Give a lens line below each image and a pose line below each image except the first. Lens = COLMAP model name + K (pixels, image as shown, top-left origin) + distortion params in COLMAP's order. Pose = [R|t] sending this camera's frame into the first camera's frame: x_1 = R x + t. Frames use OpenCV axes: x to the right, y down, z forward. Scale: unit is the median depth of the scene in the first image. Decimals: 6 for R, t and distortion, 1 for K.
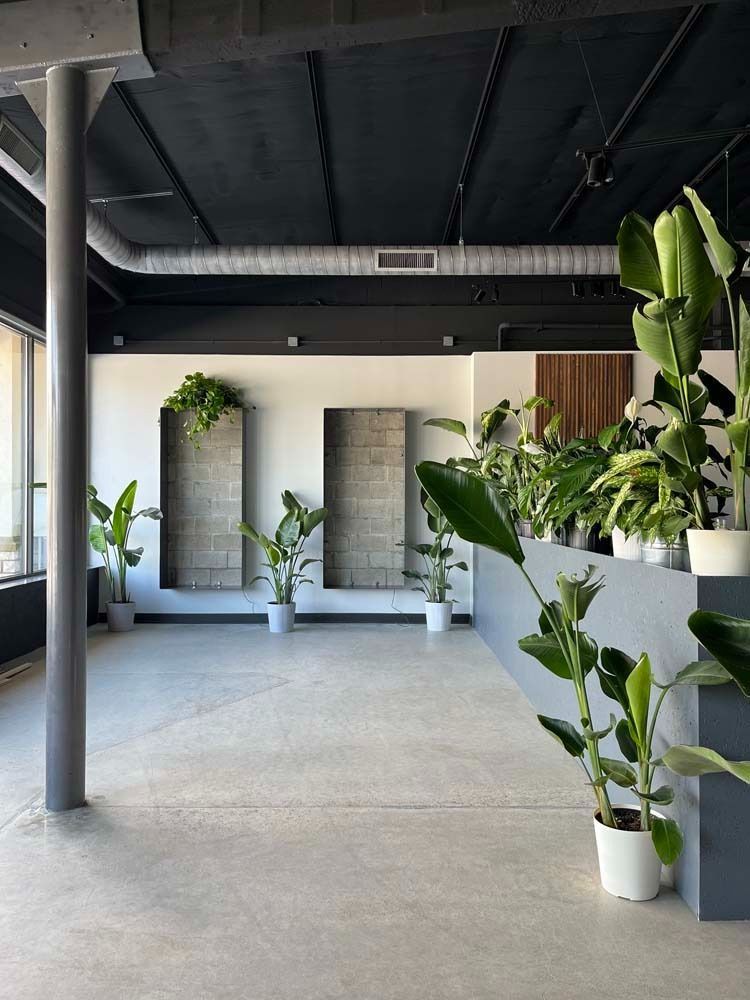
lens RADIAL K [[764.6, 0, 375.0], [0, 764.6, 500.0], [0, 0, 1]] dist [0.104159, -0.135848]
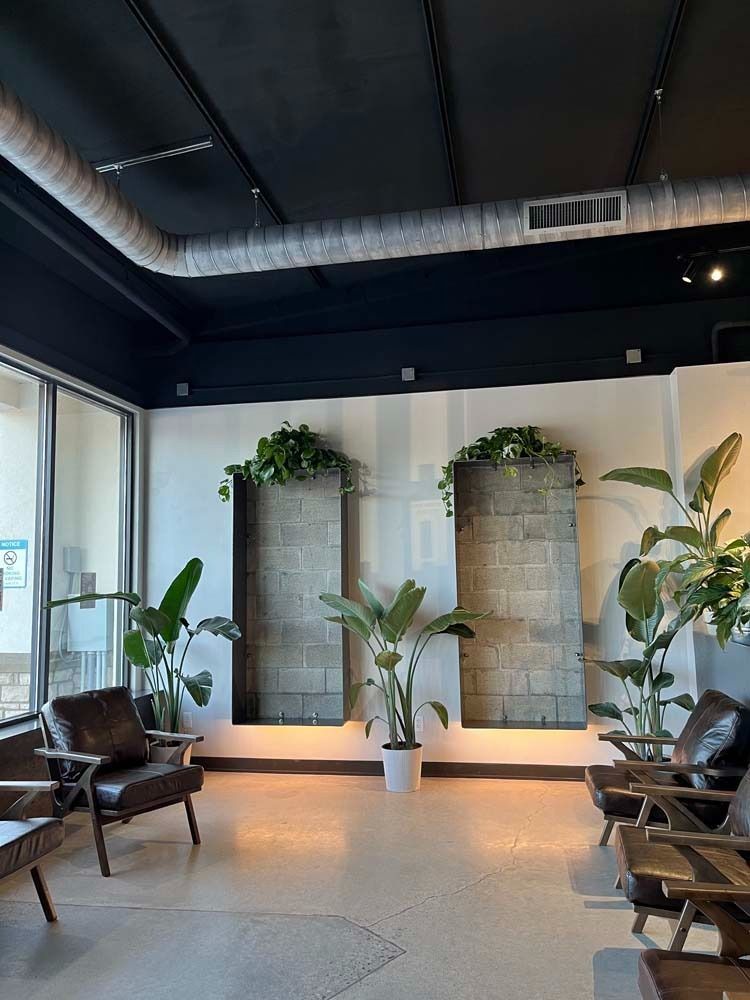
lens RADIAL K [[764.6, 0, 375.0], [0, 764.6, 500.0], [0, 0, 1]] dist [0.104159, -0.135848]
pose [[0.982452, -0.042098, -0.181704, -0.011419], [0.023785, 0.994520, -0.101809, -0.015734], [0.184994, 0.095701, 0.978069, 0.308931]]
